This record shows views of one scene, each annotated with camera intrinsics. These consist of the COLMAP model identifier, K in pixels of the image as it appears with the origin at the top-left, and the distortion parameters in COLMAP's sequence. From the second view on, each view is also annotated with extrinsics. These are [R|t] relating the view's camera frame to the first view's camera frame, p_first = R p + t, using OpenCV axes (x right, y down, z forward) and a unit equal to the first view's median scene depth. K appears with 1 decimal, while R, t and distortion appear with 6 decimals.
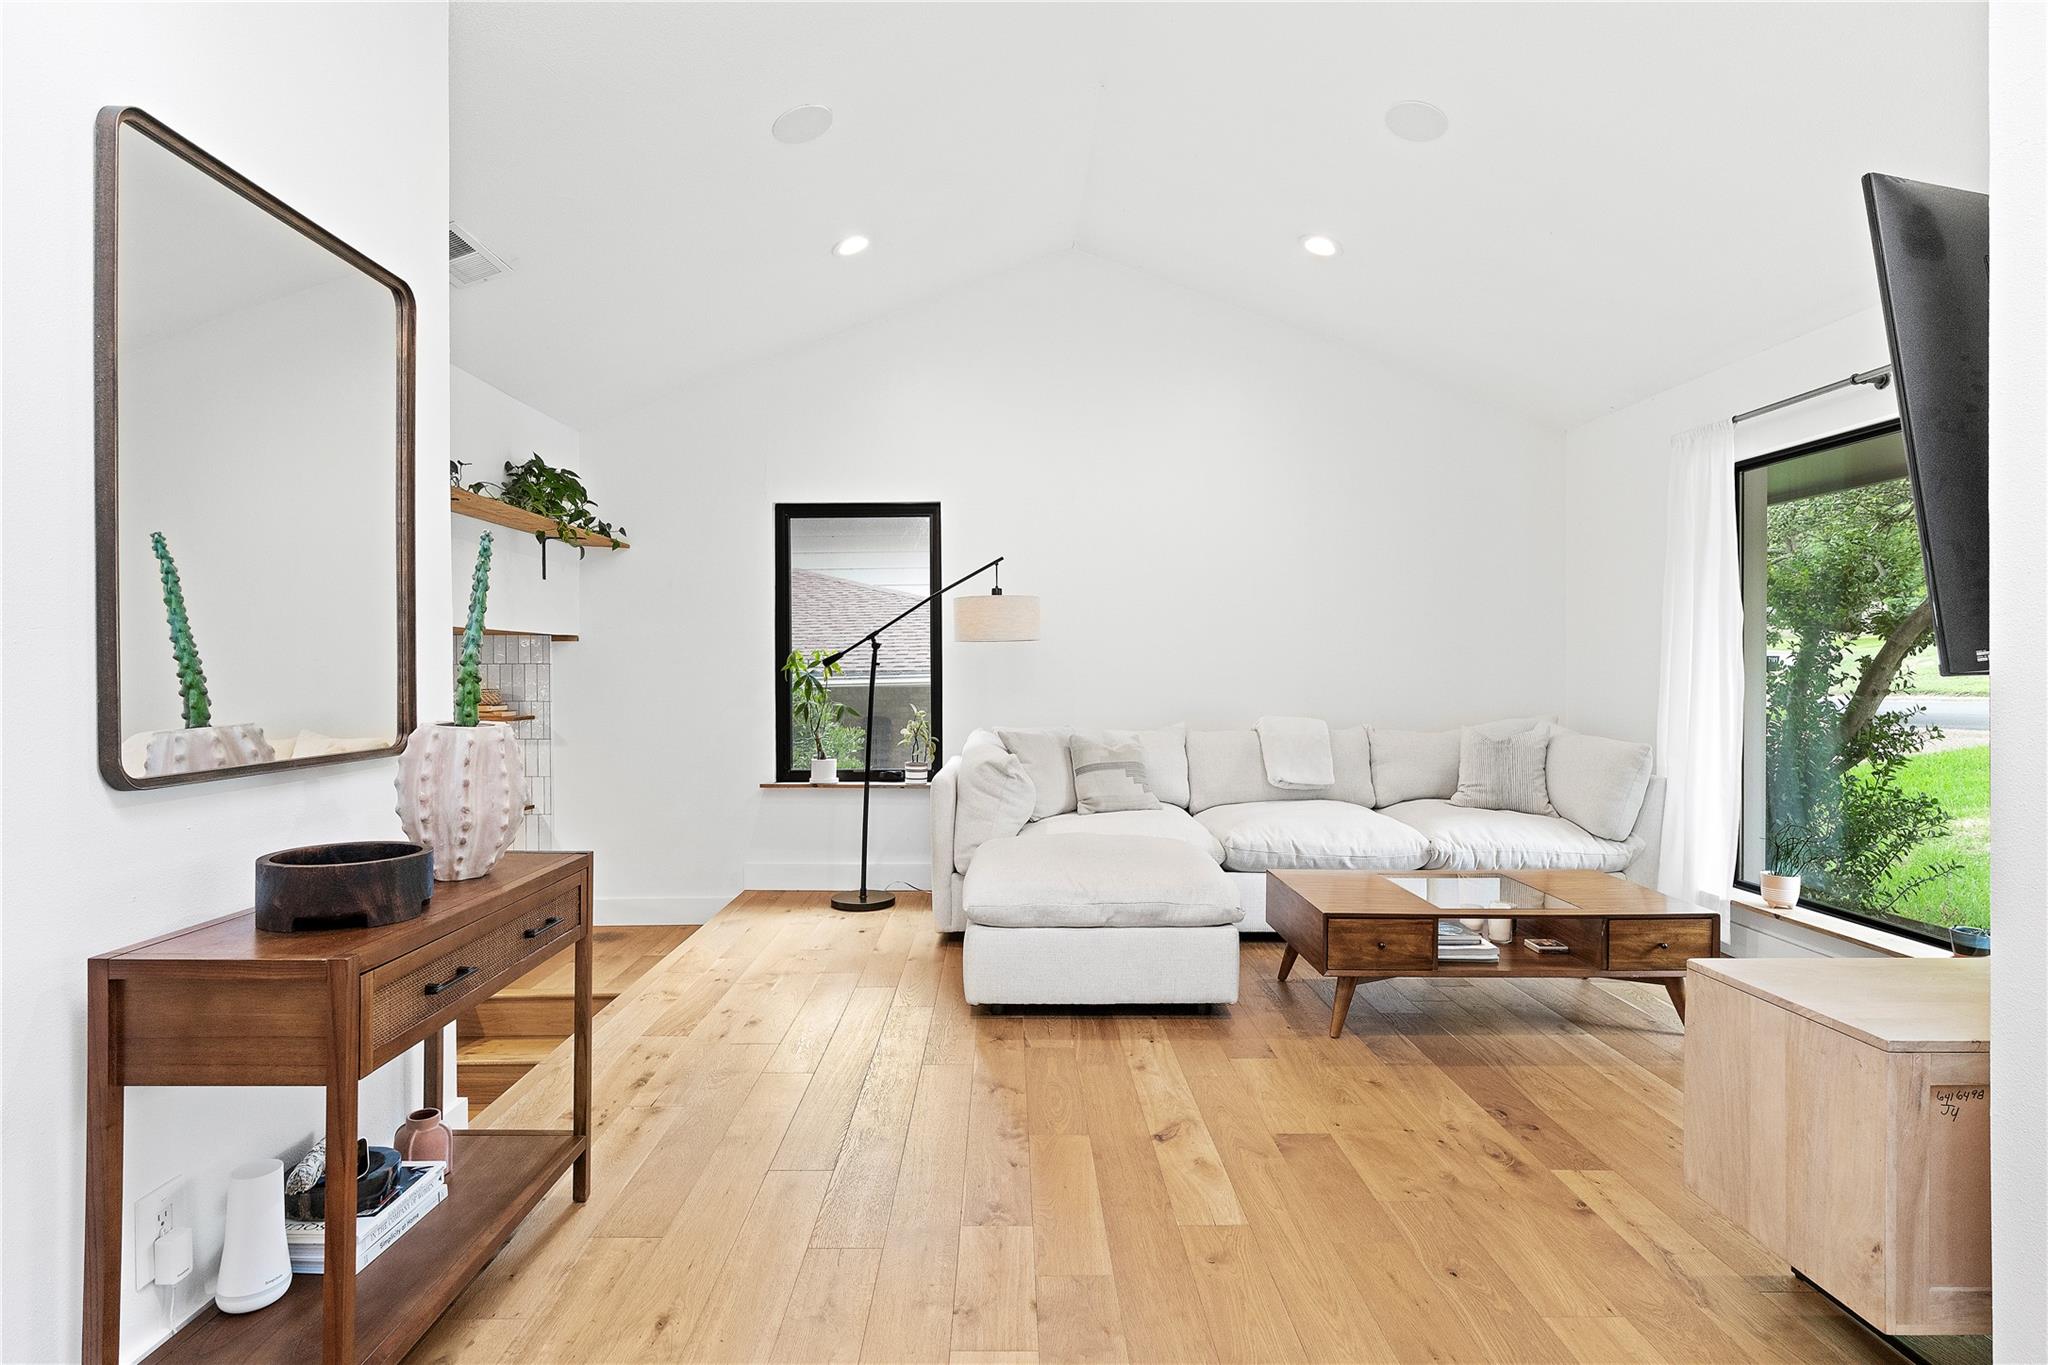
lens RADIAL K [[1035.0, 0, 1022.5], [0, 1035.0, 675.3], [0, 0, 1]] dist [-0.009759, 0.001238]
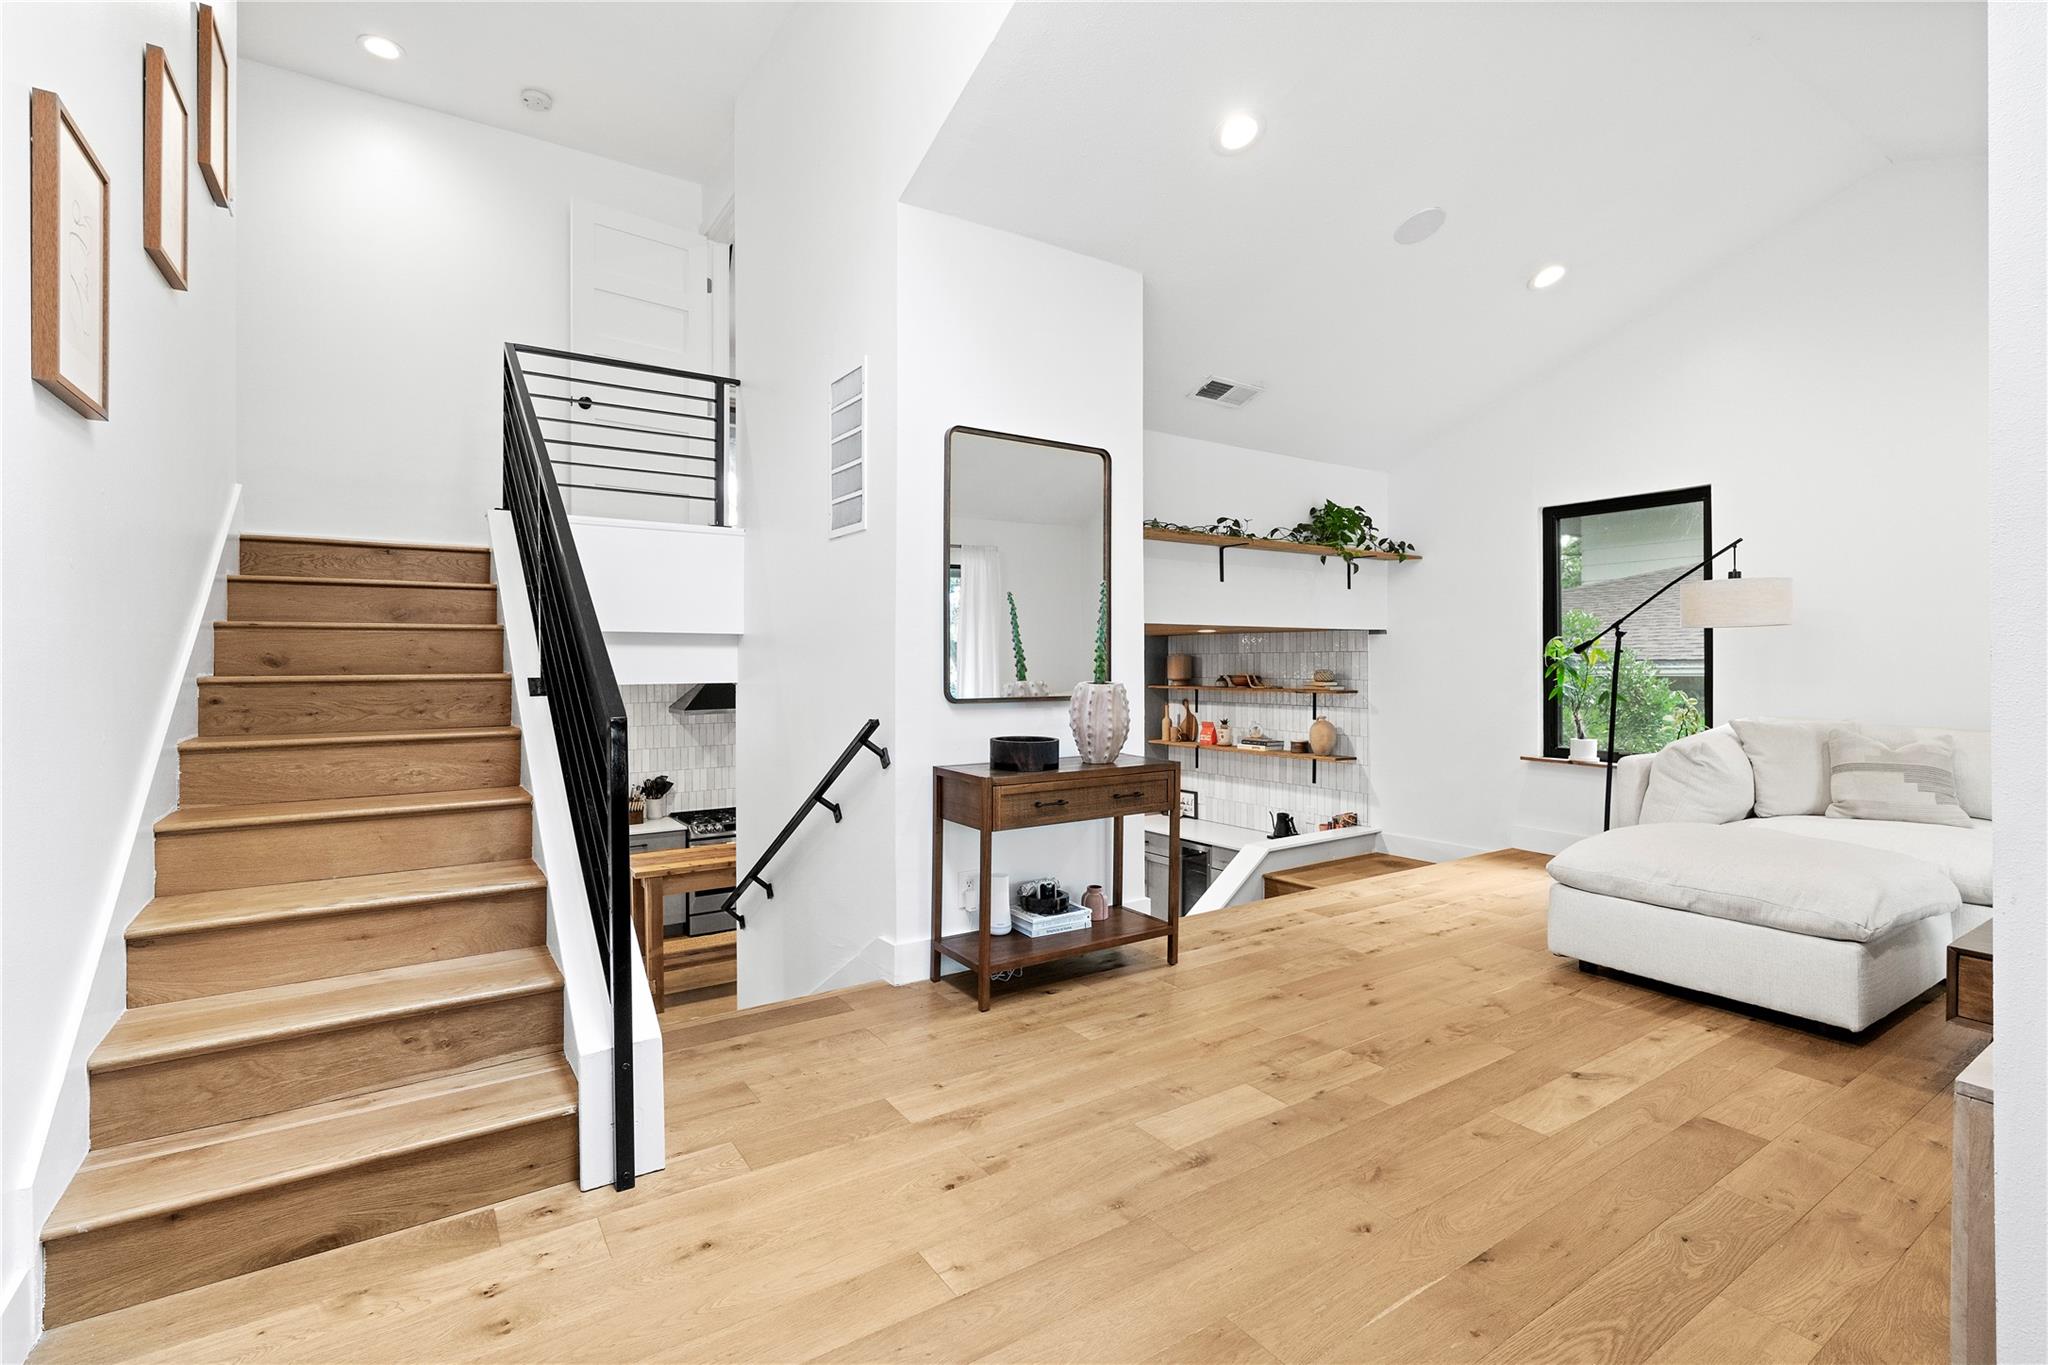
lens RADIAL K [[941.1, 0, 1030.6], [0, 941.1, 668.2], [0, 0, 1]] dist [-0.003684, 0.001795]
pose [[0.549852, 0.012029, -0.835176, 0.490777], [-0.007139, 0.999927, 0.009702, 0.002369], [0.835232, 0.000628, 0.549898, -0.037668]]
